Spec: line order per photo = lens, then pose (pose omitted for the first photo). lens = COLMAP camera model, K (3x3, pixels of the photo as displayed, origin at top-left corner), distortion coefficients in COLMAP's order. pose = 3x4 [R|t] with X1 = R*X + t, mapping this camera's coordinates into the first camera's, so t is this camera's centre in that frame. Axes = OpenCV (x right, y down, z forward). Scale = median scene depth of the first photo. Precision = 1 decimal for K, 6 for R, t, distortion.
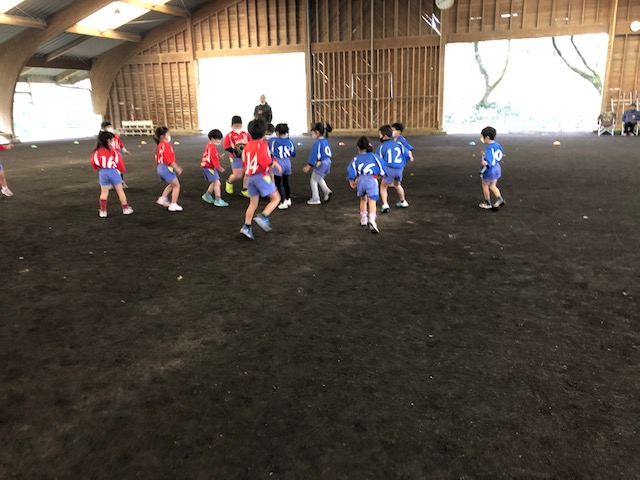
lens RADIAL K [[520.6, 0, 317.8], [0, 520.6, 243.2], [0, 0, 1]] dist [0.017660, -0.003373]
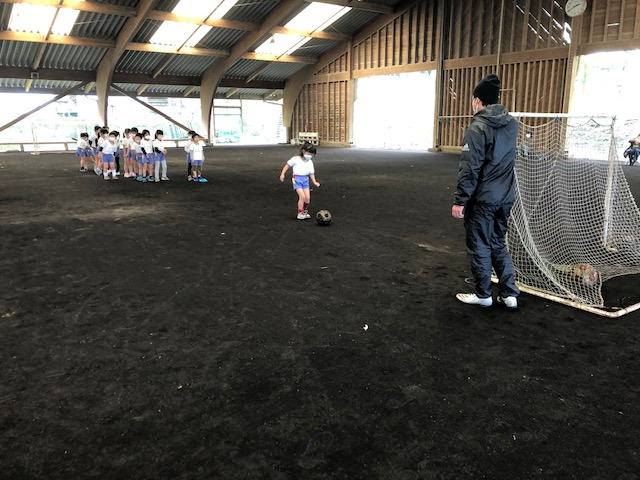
lens RADIAL K [[520.6, 0, 317.8], [0, 520.6, 243.2], [0, 0, 1]] dist [0.017660, -0.003373]
pose [[0.855724, 0.137946, -0.498706, 0.315353], [-0.150671, 0.988472, 0.014884, -0.017087], [0.495011, 0.062403, 0.866643, 0.041433]]
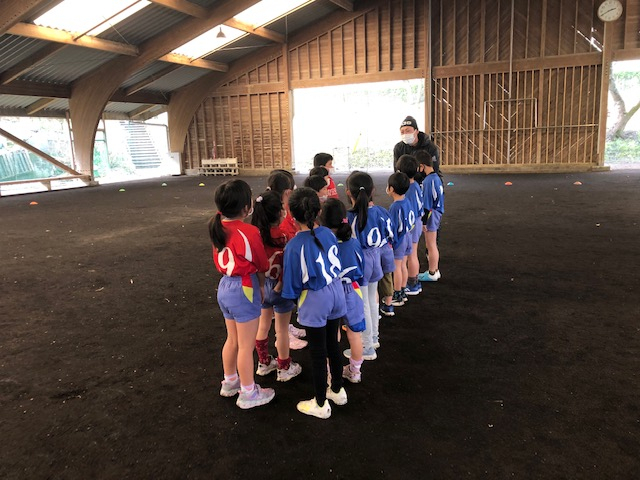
lens RADIAL K [[520.6, 0, 317.8], [0, 520.6, 243.2], [0, 0, 1]] dist [0.017660, -0.003373]
pose [[0.998998, -0.006566, -0.044269, -0.160401], [0.003733, 0.997956, -0.063798, -0.038710], [0.044598, 0.063569, 0.996980, 0.149257]]
